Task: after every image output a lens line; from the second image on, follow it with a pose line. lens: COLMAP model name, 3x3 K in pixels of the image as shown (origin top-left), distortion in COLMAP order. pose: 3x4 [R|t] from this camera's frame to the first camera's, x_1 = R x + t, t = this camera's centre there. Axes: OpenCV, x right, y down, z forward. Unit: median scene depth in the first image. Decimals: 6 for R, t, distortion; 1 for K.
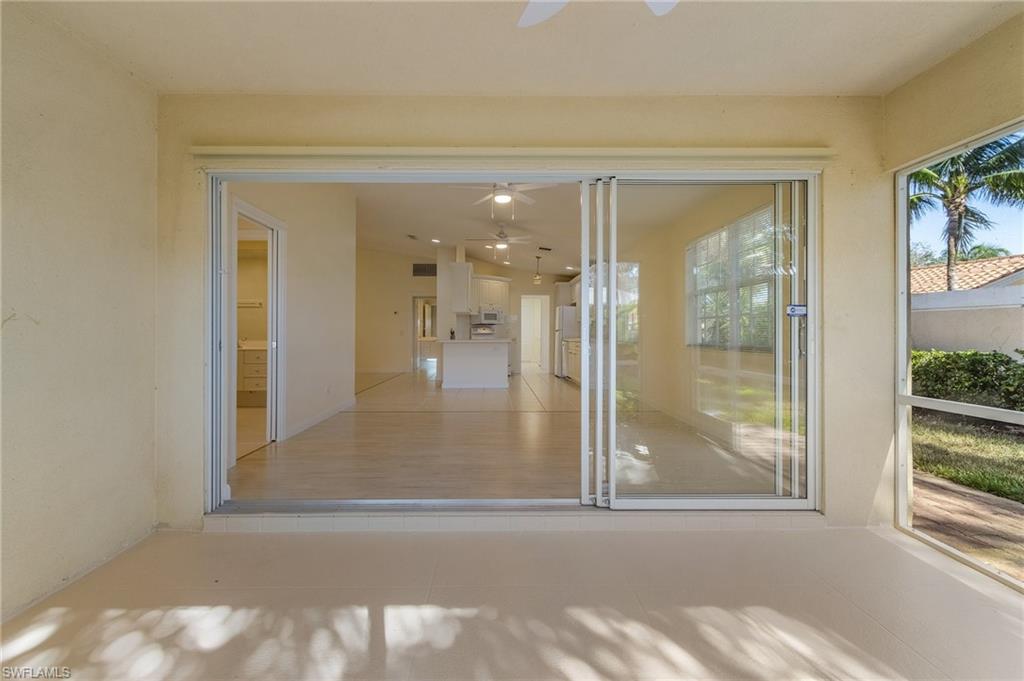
lens RADIAL K [[467.2, 0, 494.1], [0, 467.2, 340.0], [0, 0, 1]] dist [0.000193, 0.000099]
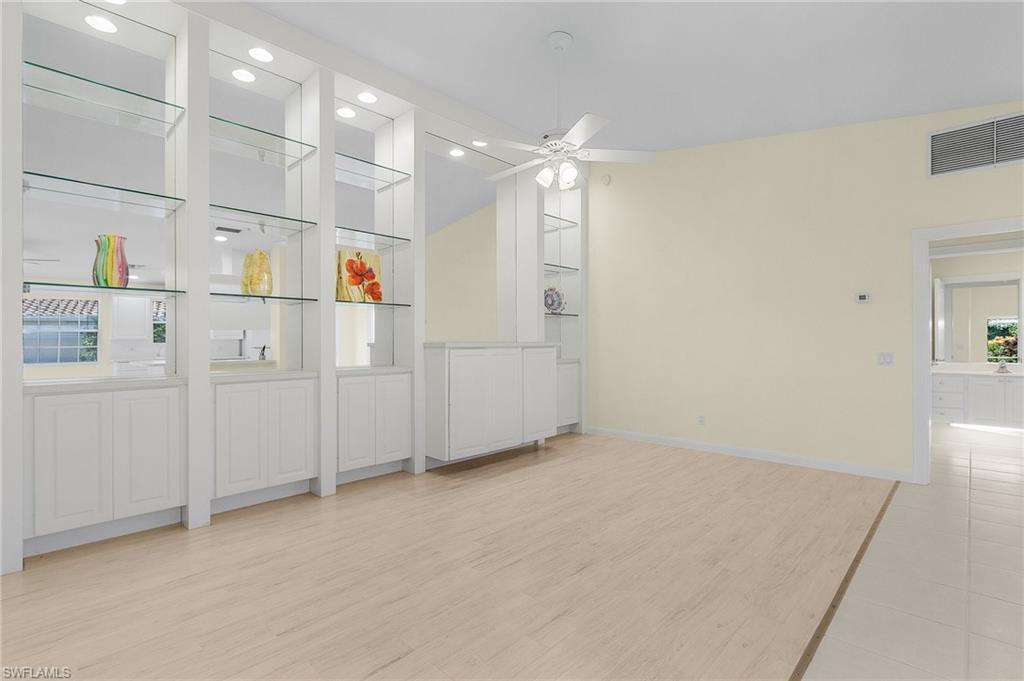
lens RADIAL K [[469.3, 0, 506.6], [0, 469.3, 348.8], [0, 0, 1]] dist [-0.000453, 0.000466]
pose [[0.707599, 0.003665, -0.706604, -0.173407], [0.000664, 0.999983, 0.005852, -0.026771], [0.706614, -0.004610, 0.707585, 0.656275]]
